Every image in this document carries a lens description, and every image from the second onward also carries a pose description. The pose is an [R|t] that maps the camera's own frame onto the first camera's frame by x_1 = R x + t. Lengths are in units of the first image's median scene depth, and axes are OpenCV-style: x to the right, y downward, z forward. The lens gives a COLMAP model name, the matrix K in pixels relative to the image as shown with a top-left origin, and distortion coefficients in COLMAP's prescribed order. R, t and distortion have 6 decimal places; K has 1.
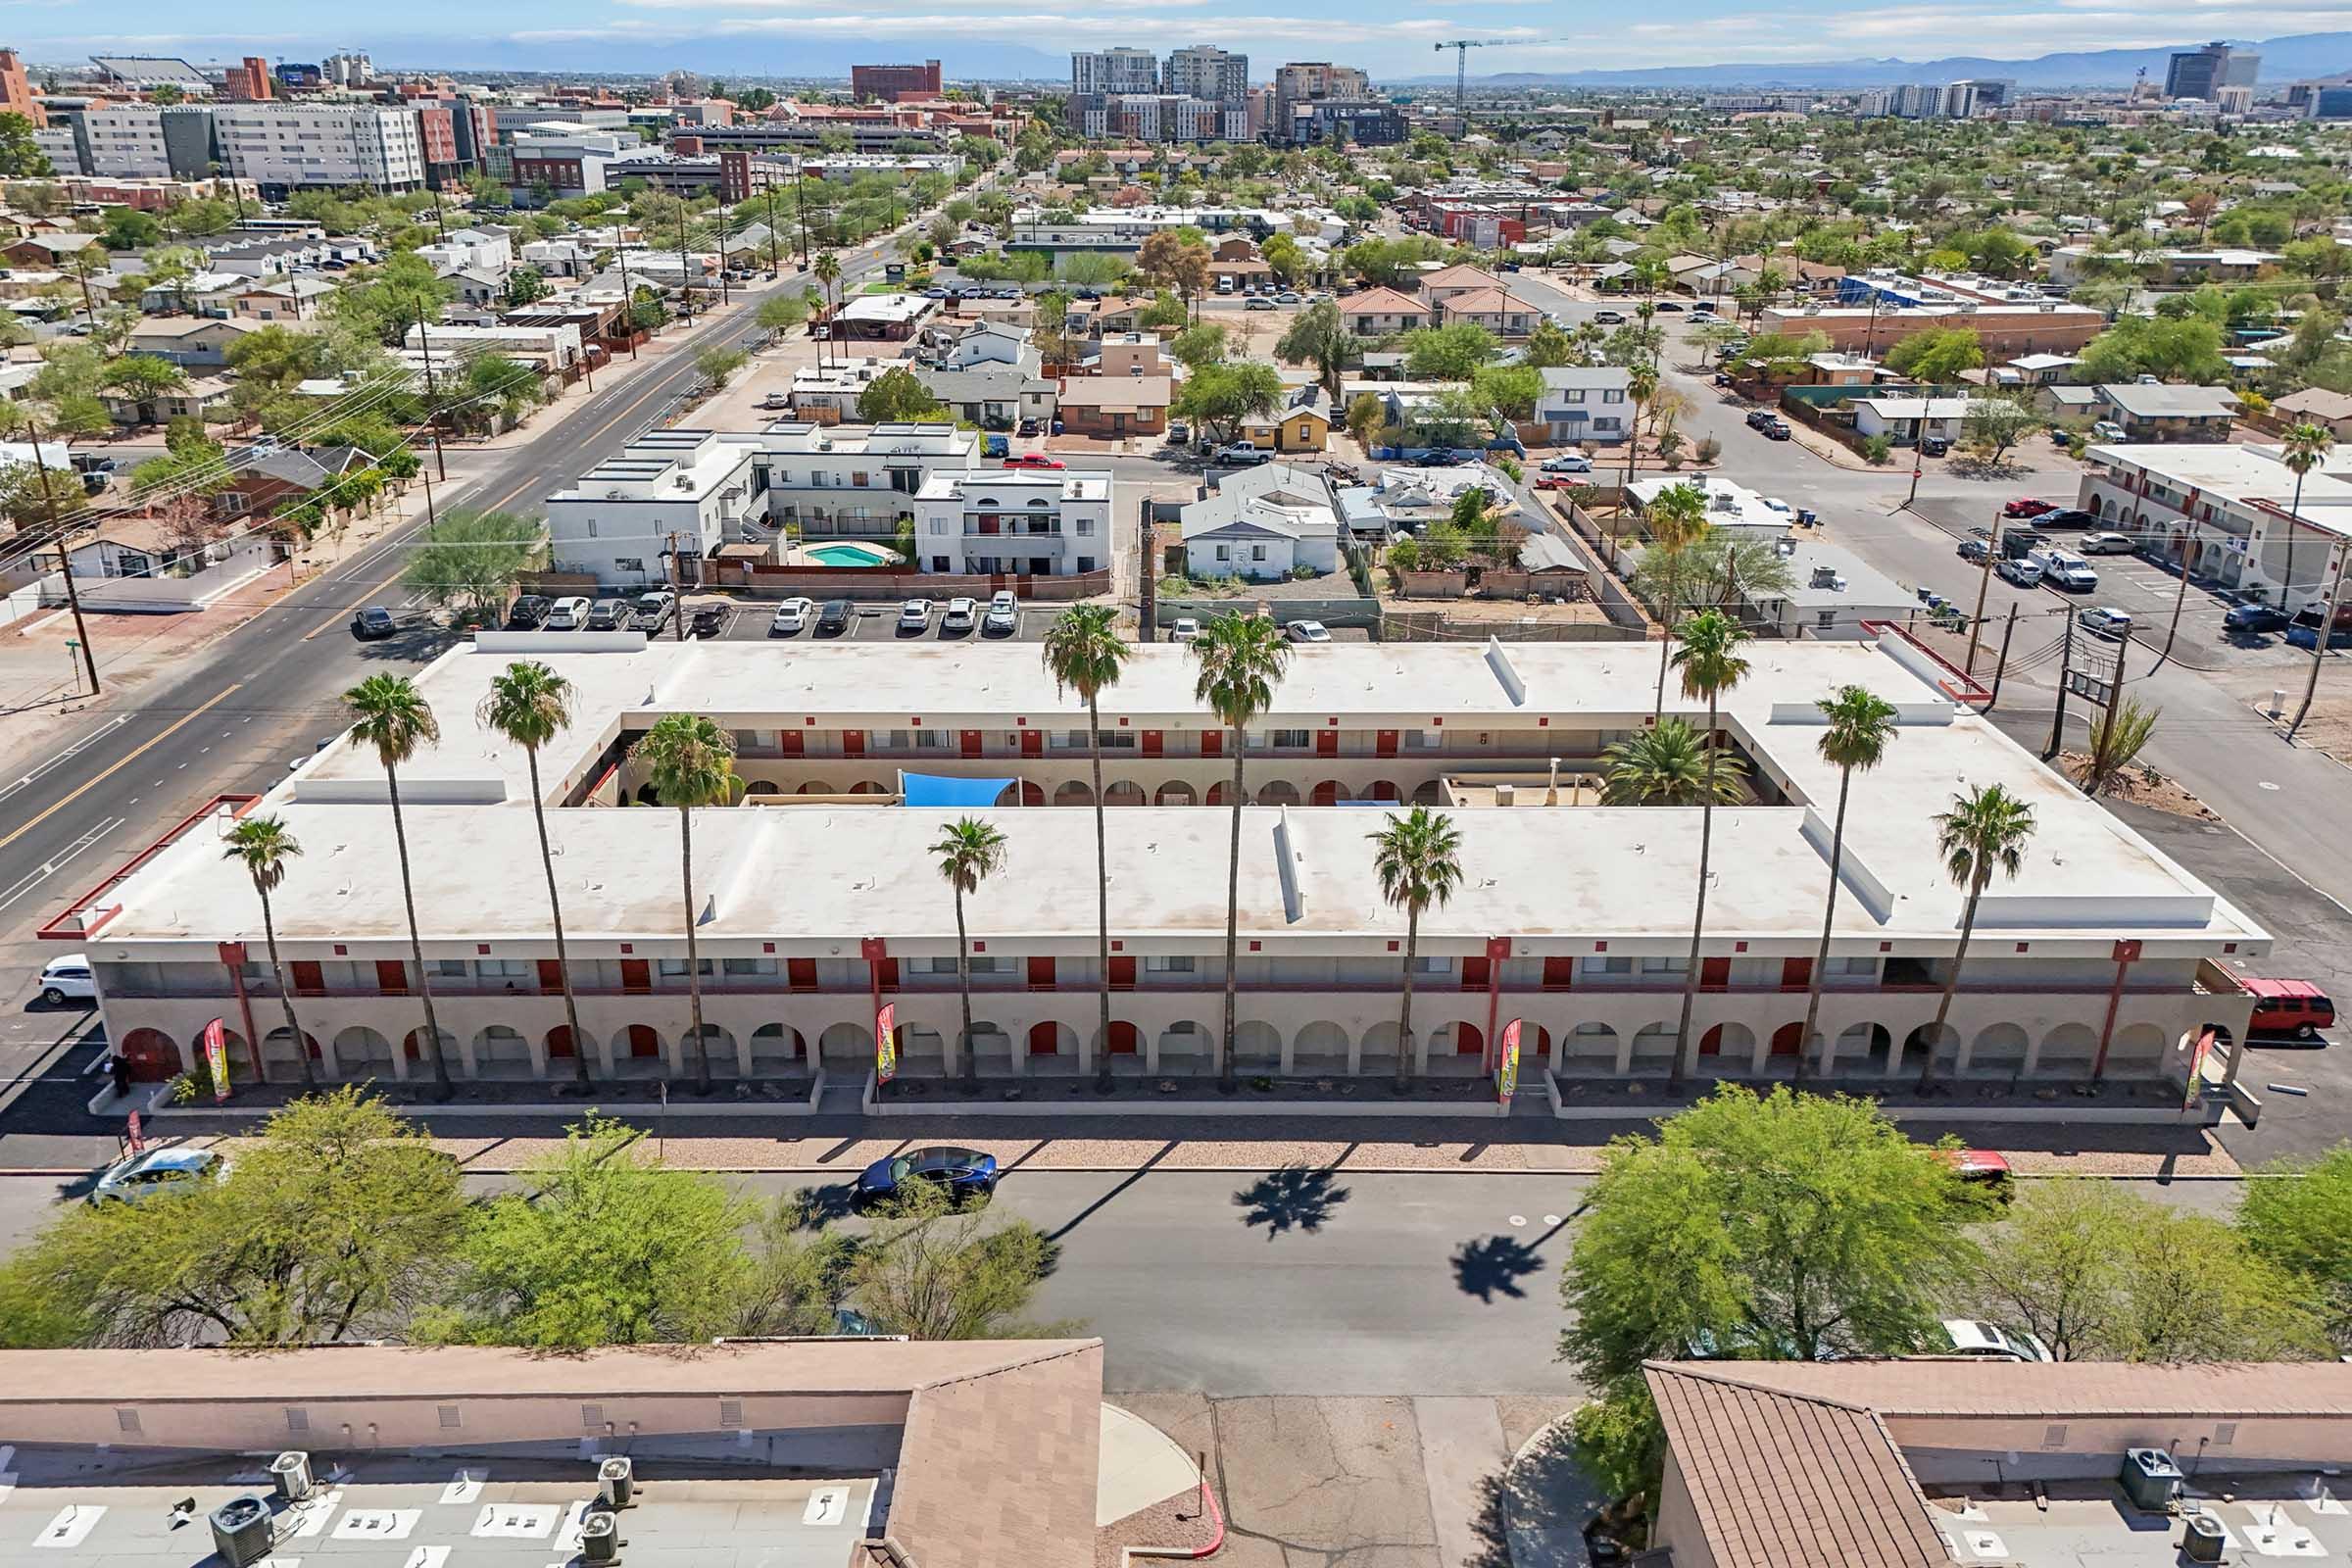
lens RADIAL K [[1743.4, 0, 1176.0], [0, 1743.4, 784.0], [0, 0, 1]] dist [0.067864, -0.074706]
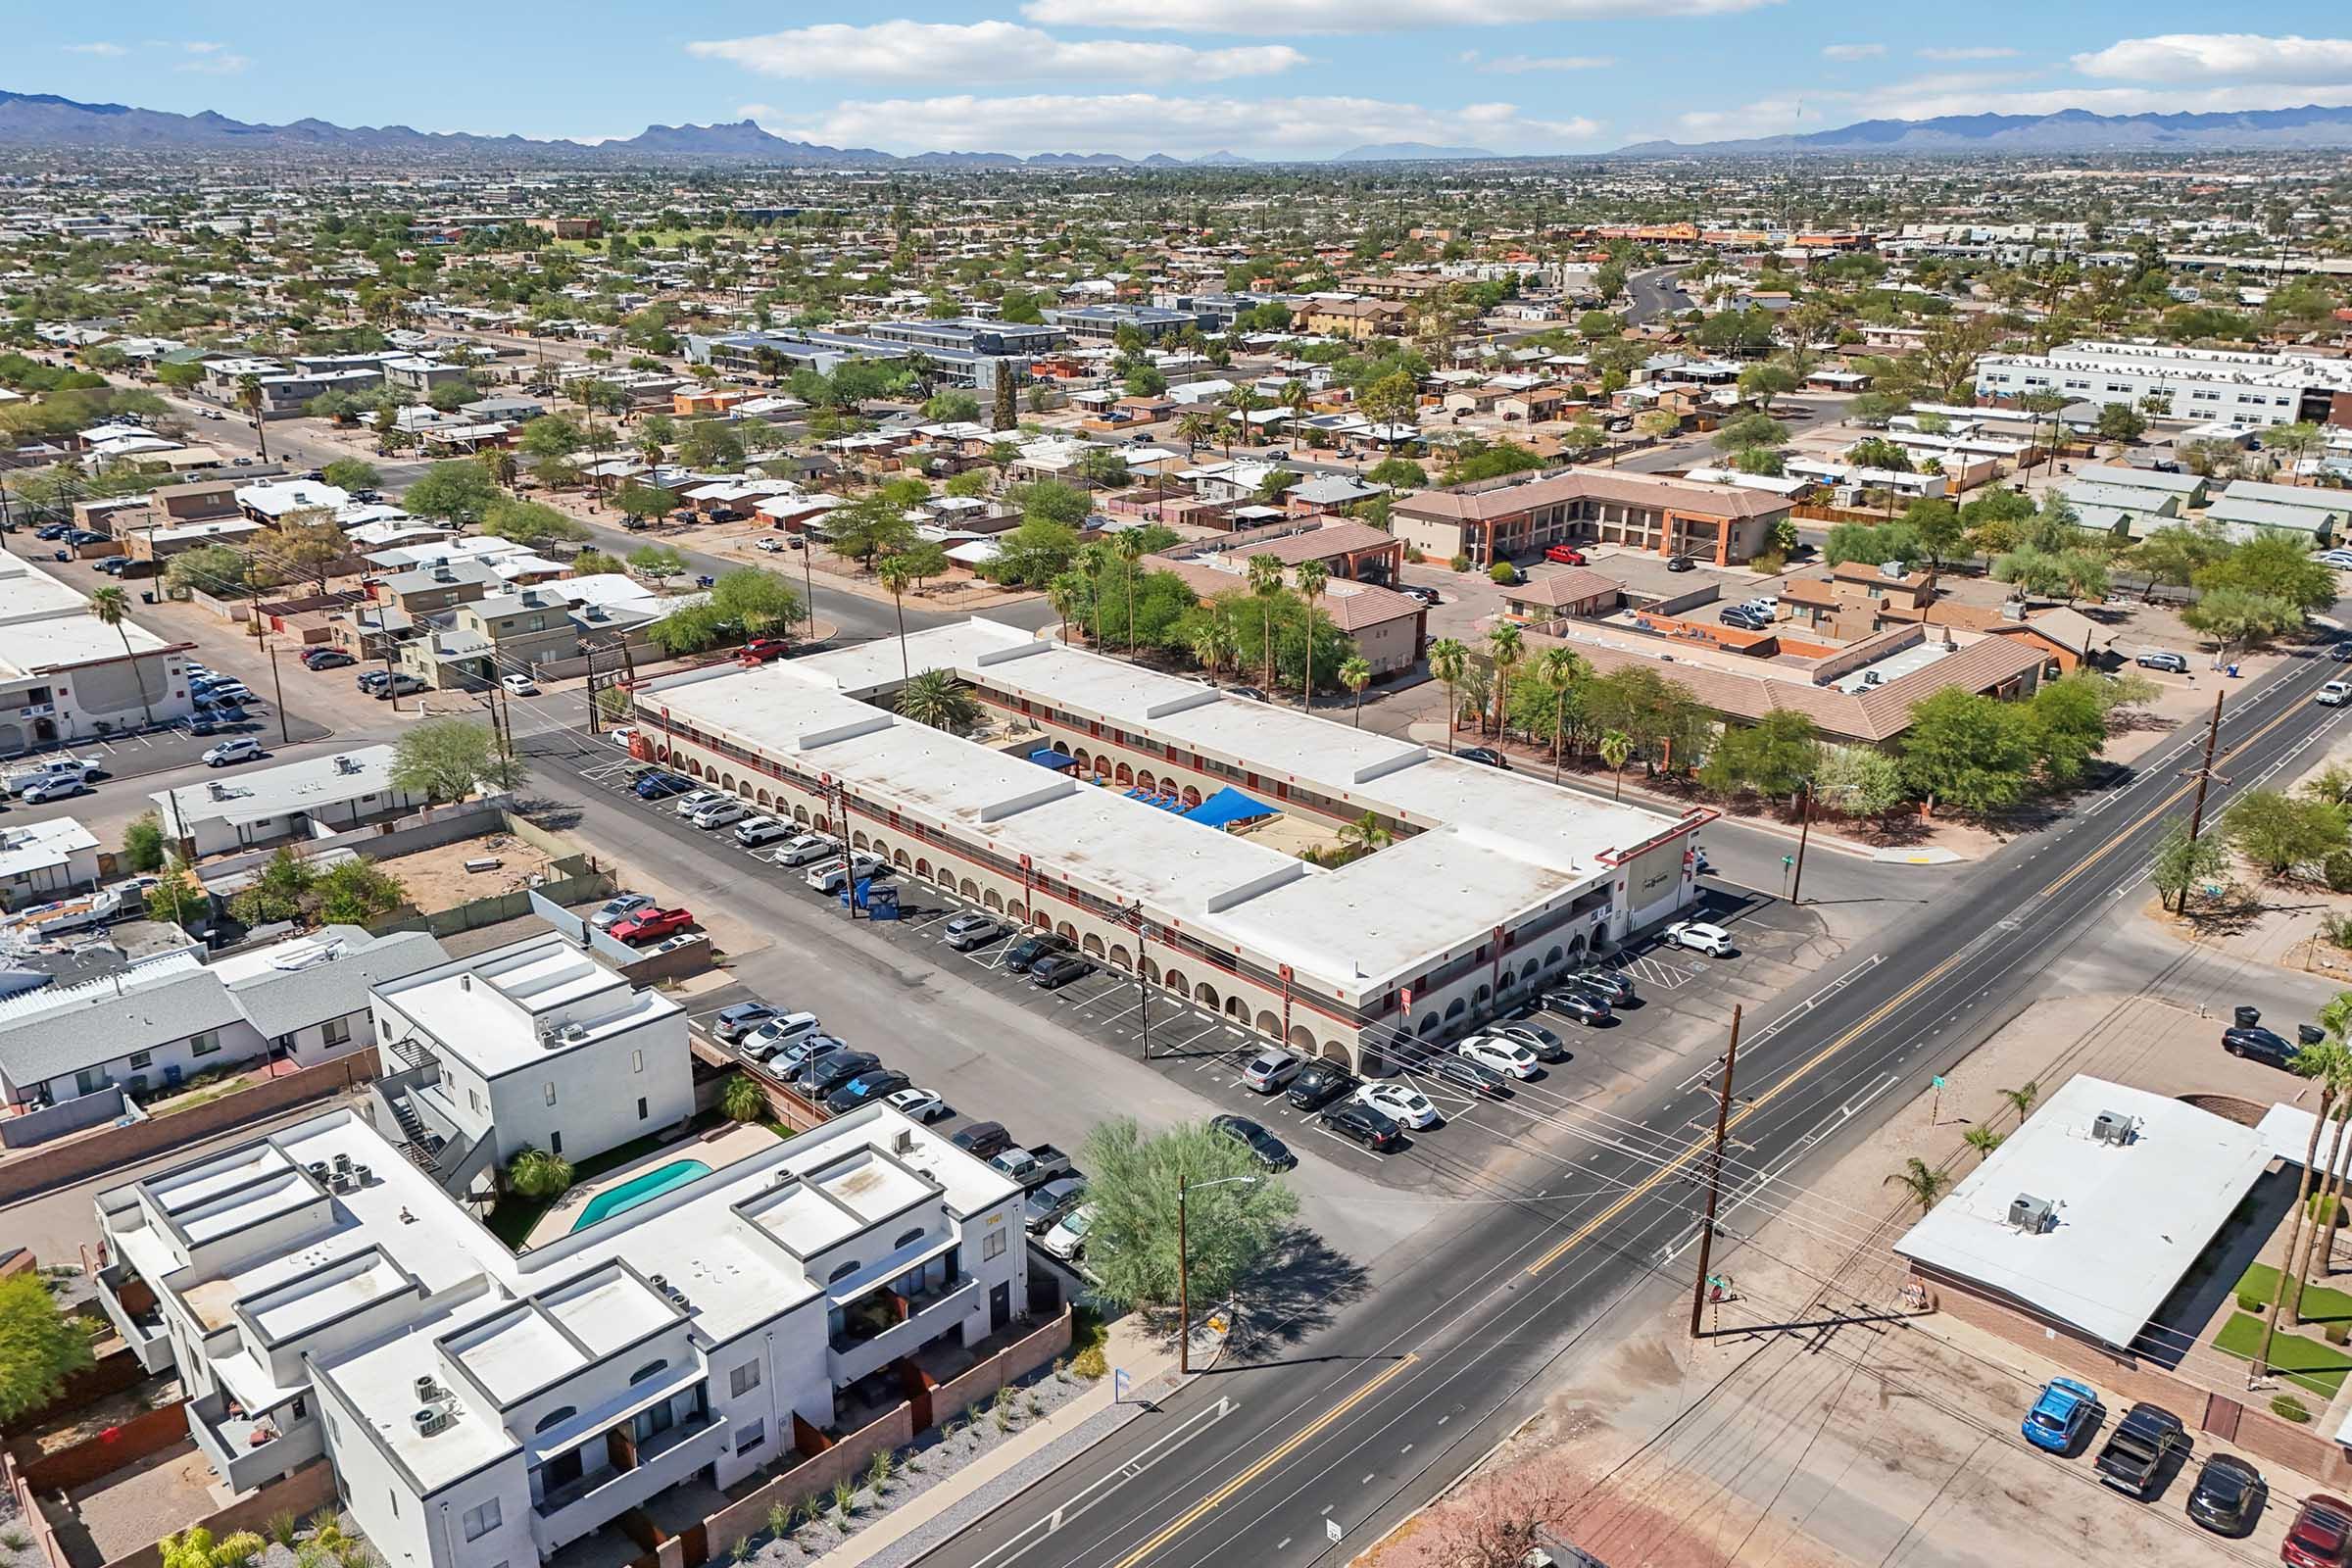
lens RADIAL K [[1752.9, 0, 1176.0], [0, 1752.9, 784.0], [0, 0, 1]] dist [0.039833, -0.027585]
pose [[-0.697772, -0.244720, 0.673221, -0.546617], [0.262261, 0.787300, 0.558013, -0.423315], [-0.666583, 0.565925, -0.485175, 0.840555]]
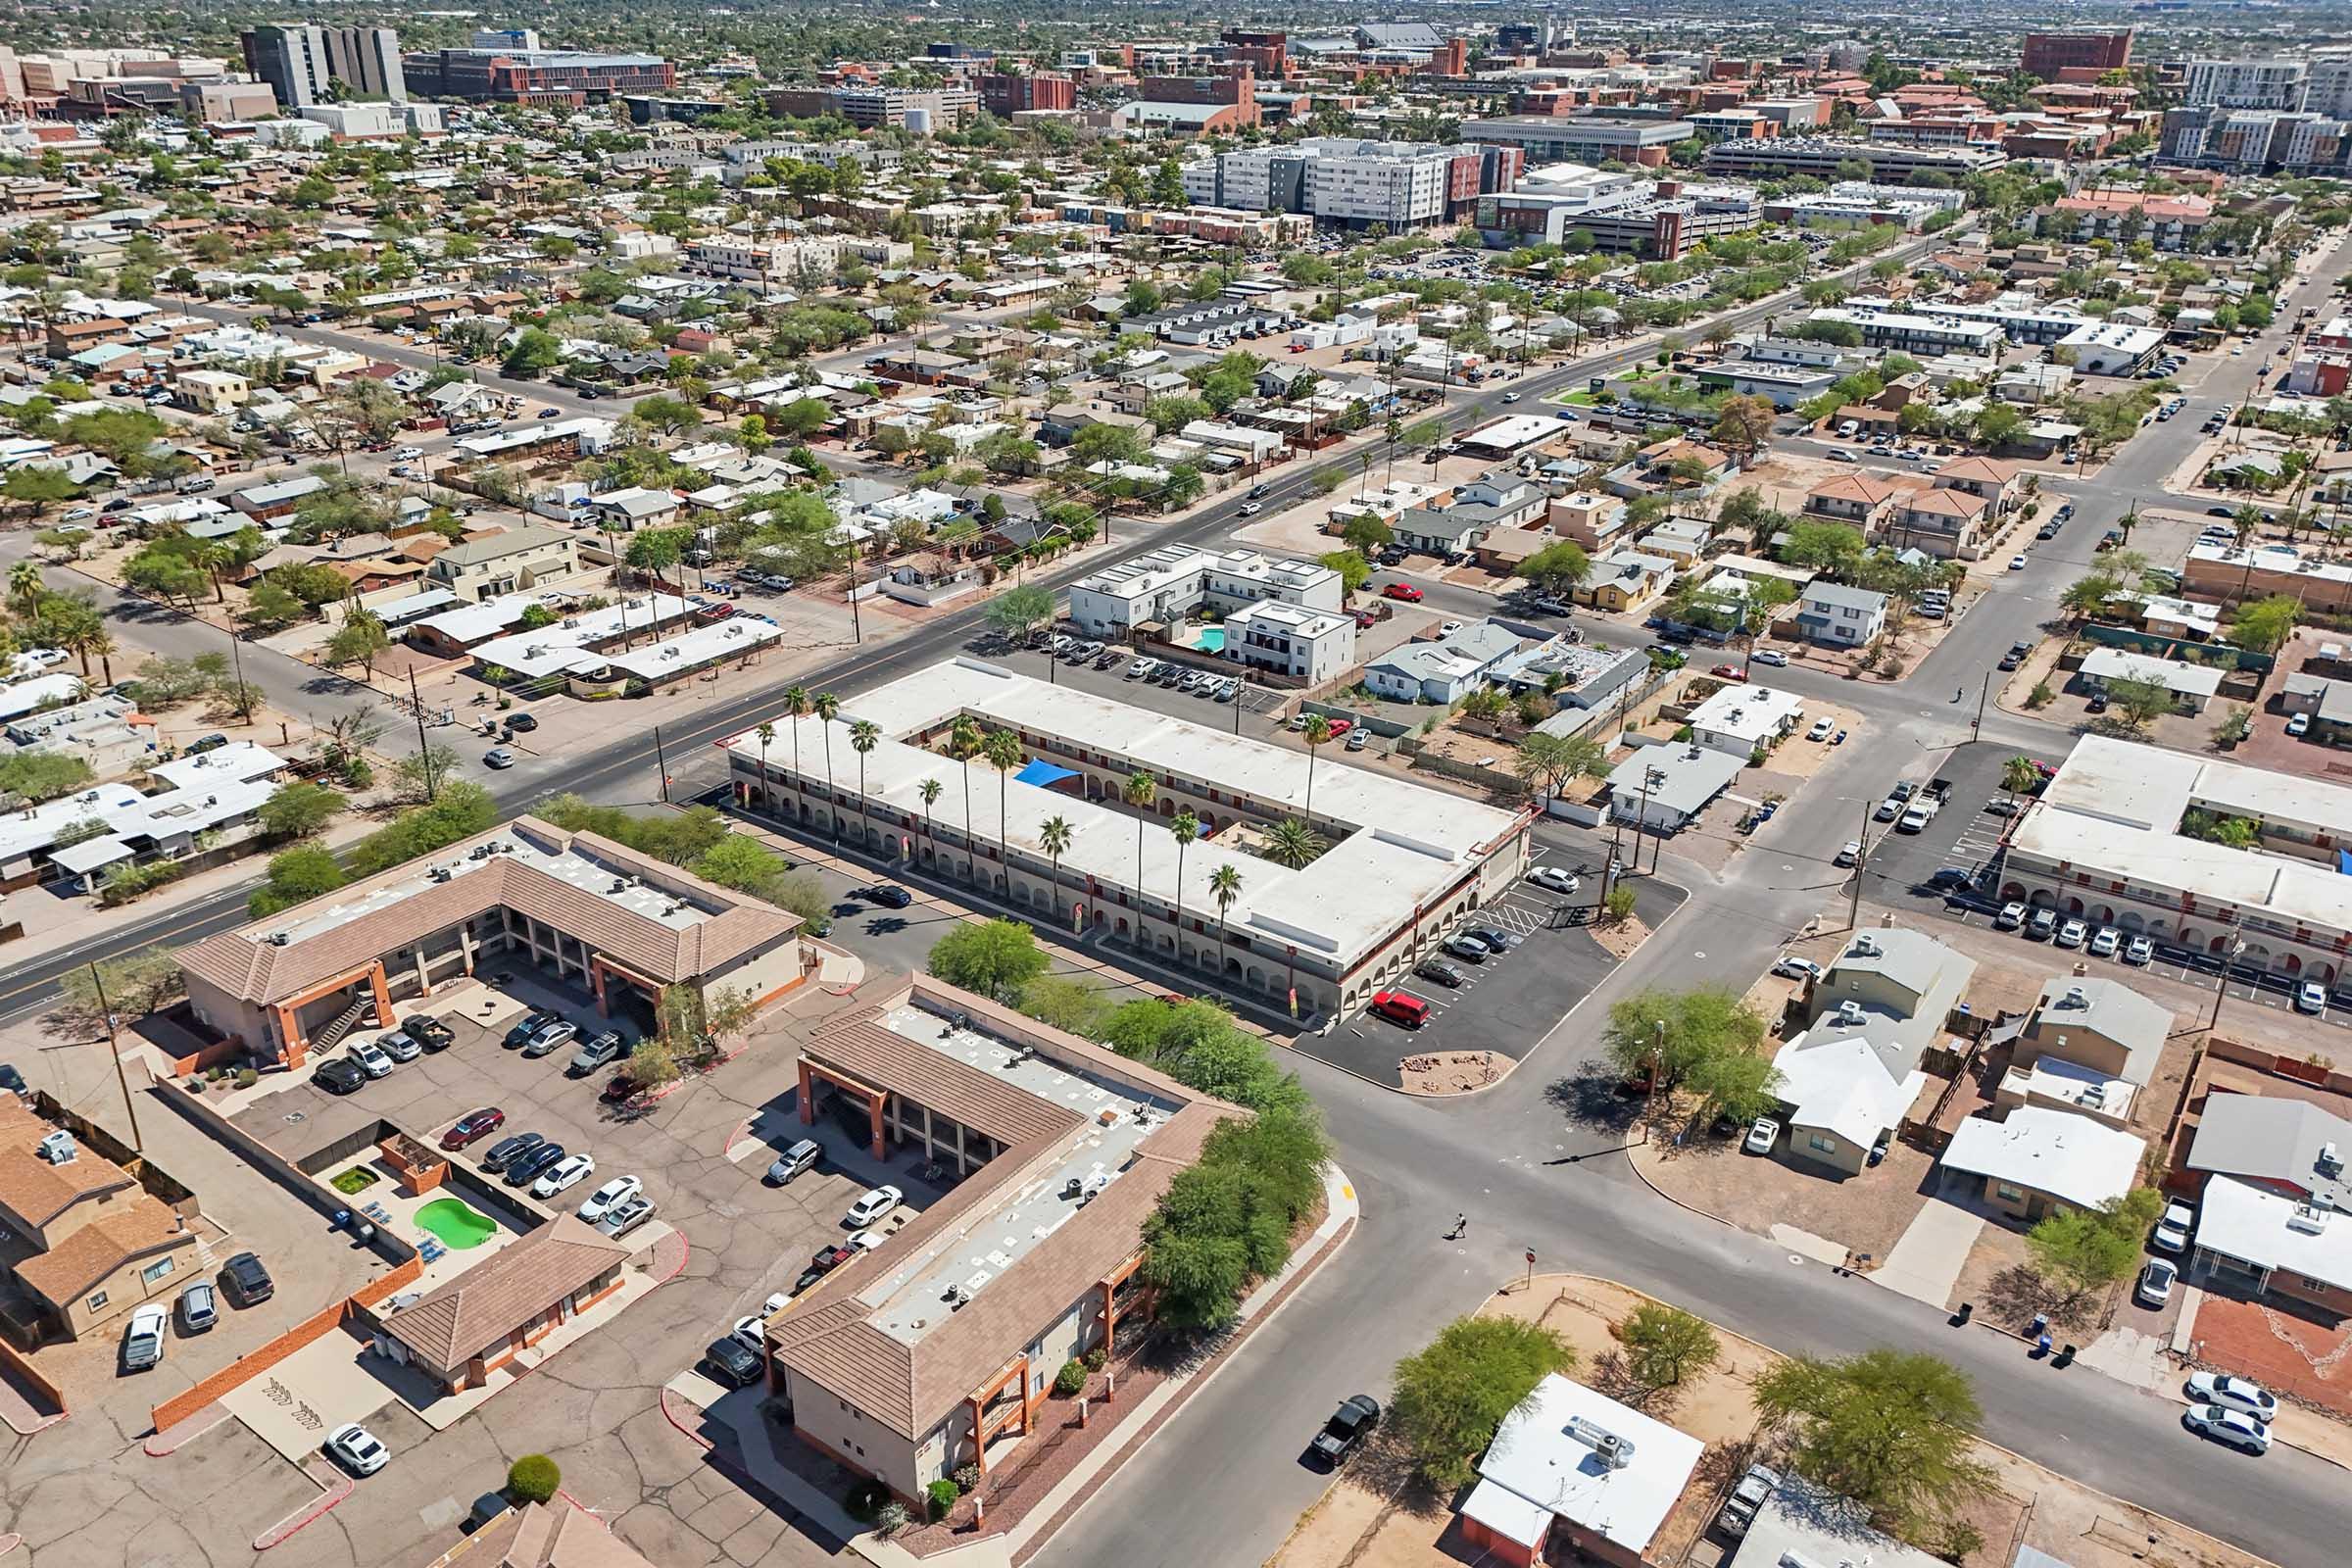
lens RADIAL K [[1743.4, 0, 1176.0], [0, 1743.4, 784.0], [0, 0, 1]] dist [0.067864, -0.074706]
pose [[0.802700, 0.246288, -0.543153, 0.615029], [-0.223666, 0.968591, 0.108654, -0.130418], [0.552853, 0.034269, 0.832574, -0.403083]]
